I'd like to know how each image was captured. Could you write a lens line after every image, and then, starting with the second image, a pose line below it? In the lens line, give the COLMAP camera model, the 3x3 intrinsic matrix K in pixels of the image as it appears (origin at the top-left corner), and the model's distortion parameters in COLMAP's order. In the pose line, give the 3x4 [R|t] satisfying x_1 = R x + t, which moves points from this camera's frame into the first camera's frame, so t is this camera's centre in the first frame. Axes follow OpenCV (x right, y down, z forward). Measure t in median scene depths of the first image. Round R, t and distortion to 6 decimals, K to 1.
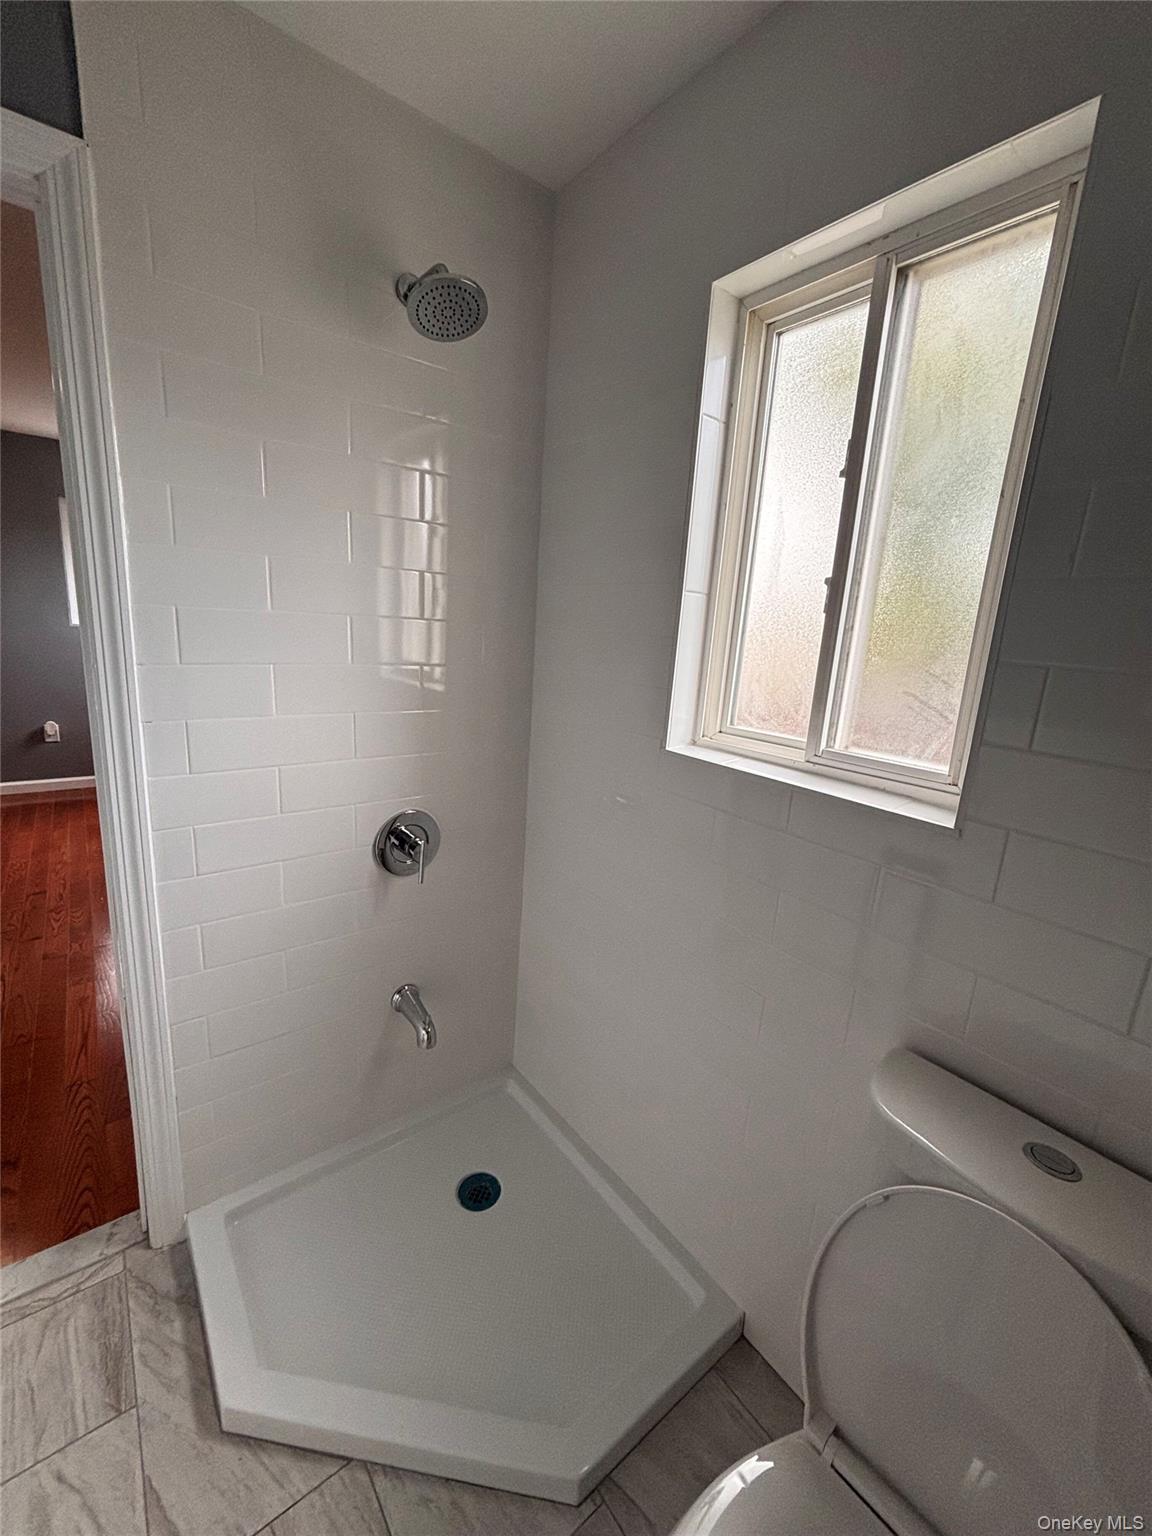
lens RADIAL K [[627.9, 0, 578.4], [0, 627.9, 766.2], [0, 0, 1]] dist [0.000147, 0.000734]
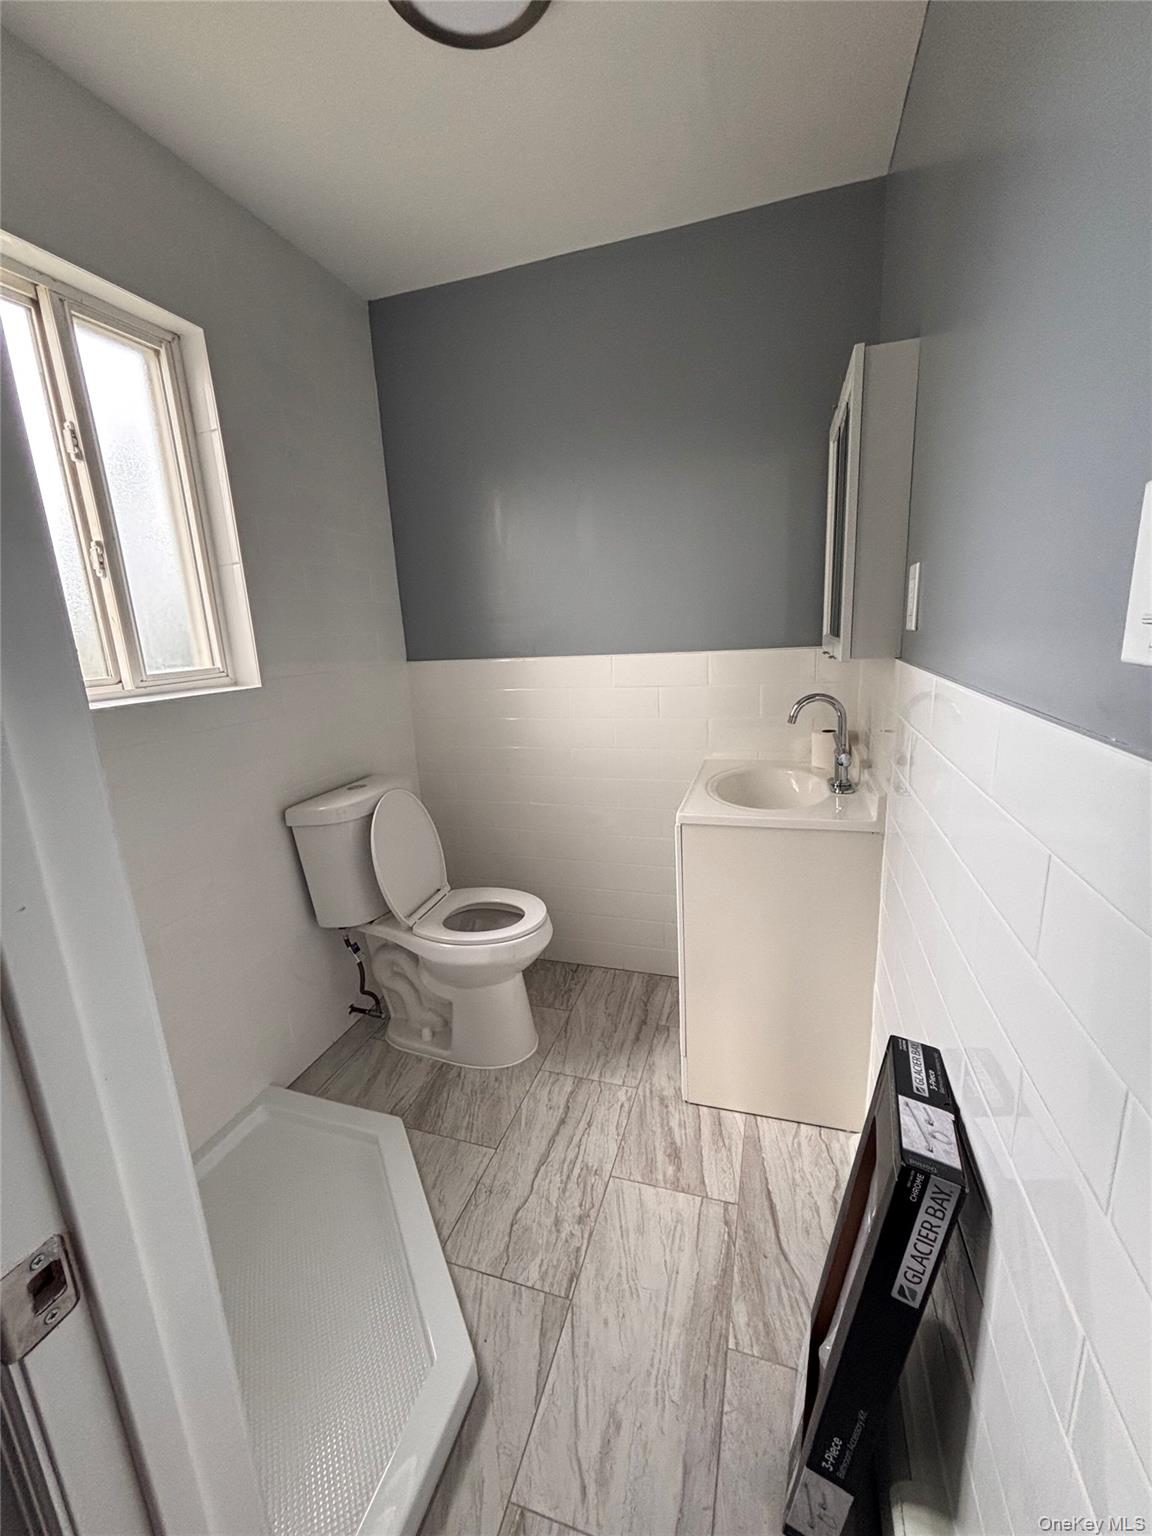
lens RADIAL K [[627.9, 0, 577.2], [0, 627.9, 767.7], [0, 0, 1]] dist [0.000147, 0.000734]
pose [[-0.560473, -0.220311, 0.798331, -1.188958], [0.192181, 0.903055, 0.384133, -0.179498], [-0.805566, 0.368720, -0.463799, 0.936251]]
